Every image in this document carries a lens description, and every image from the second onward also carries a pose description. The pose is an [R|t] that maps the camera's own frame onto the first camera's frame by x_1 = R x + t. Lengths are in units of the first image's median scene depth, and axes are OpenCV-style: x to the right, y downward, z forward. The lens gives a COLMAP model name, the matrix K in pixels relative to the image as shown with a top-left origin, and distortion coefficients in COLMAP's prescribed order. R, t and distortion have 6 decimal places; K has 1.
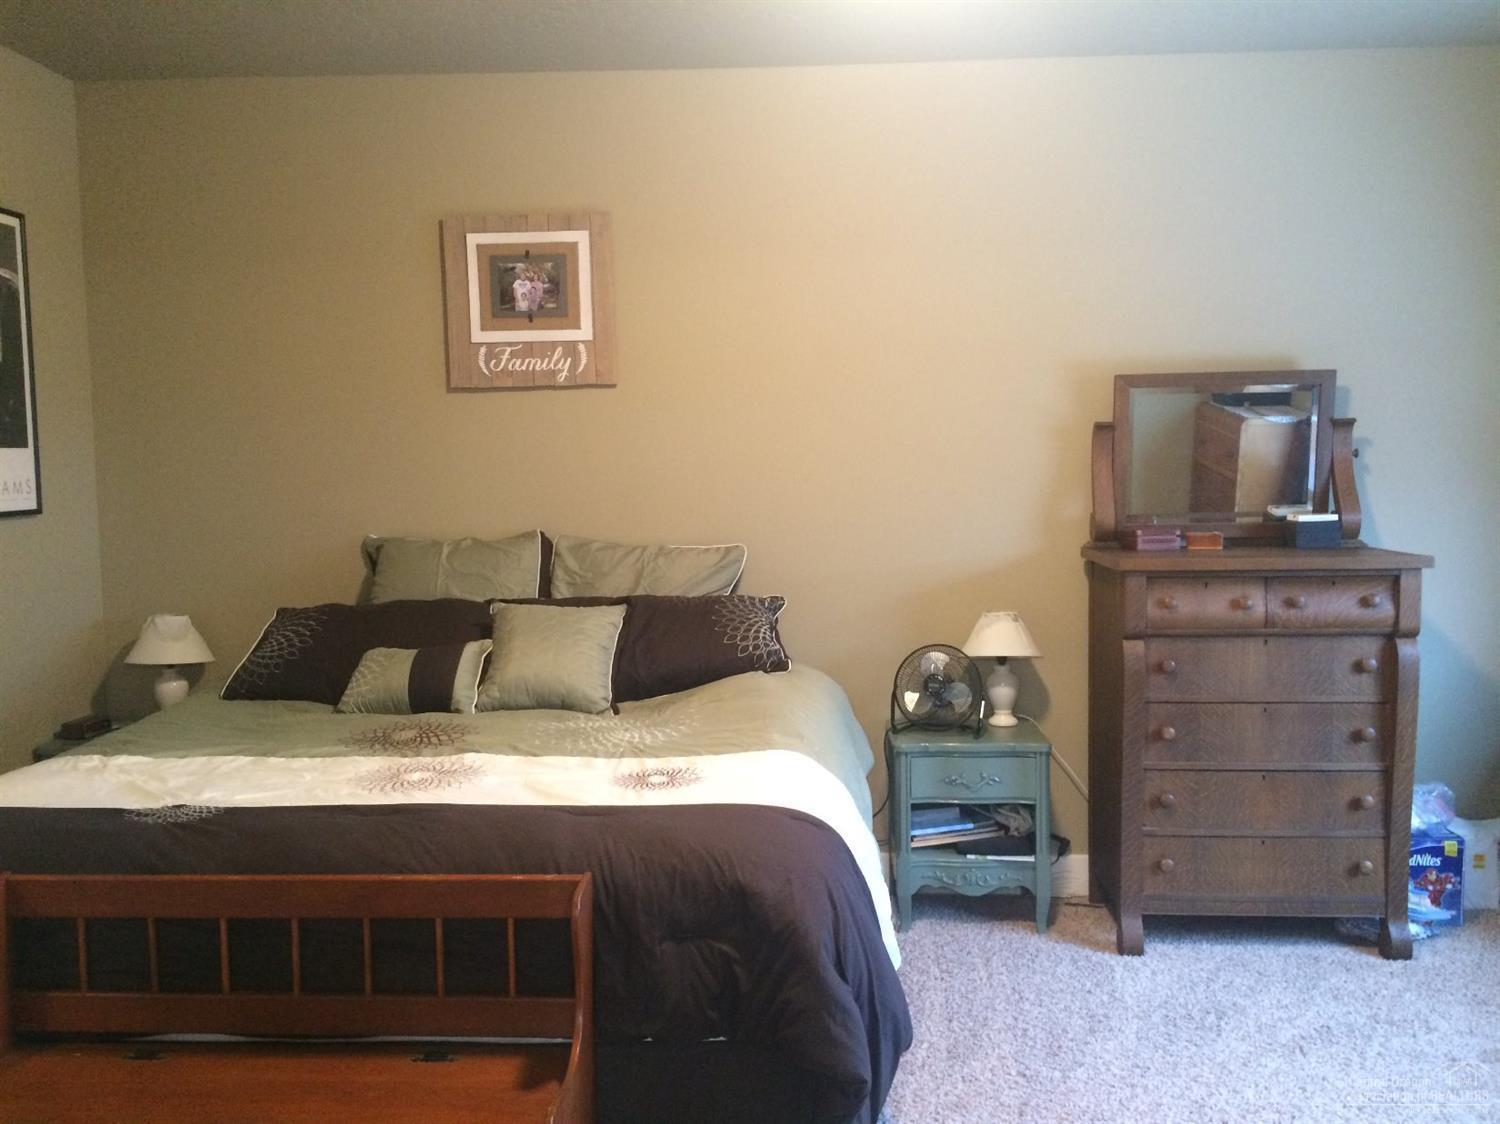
lens RADIAL K [[1275.7, 0, 727.7], [0, 1275.7, 563.1], [0, 0, 1]] dist [0.088854, -0.098283]
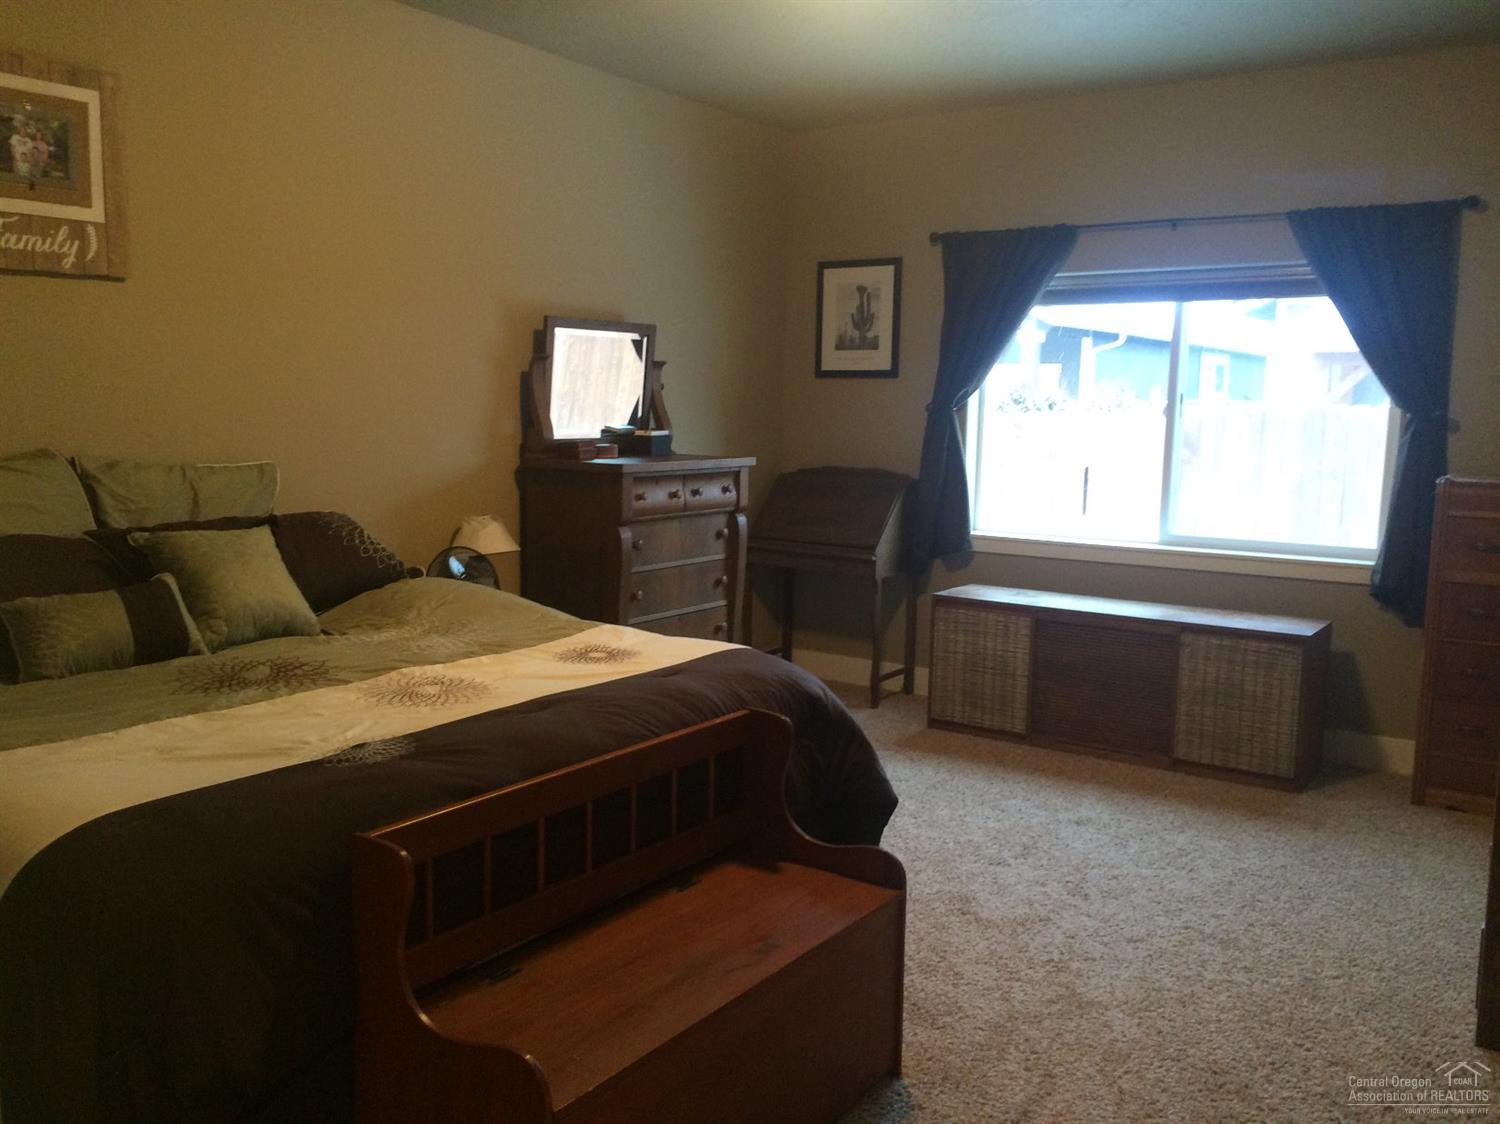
lens RADIAL K [[1275.7, 0, 727.7], [0, 1275.7, 563.1], [0, 0, 1]] dist [0.088854, -0.098283]
pose [[0.539119, -0.087427, 0.837679, -0.627323], [0.045527, 0.996169, 0.074668, 0.004735], [-0.840998, -0.002118, 0.541034, 0.188349]]
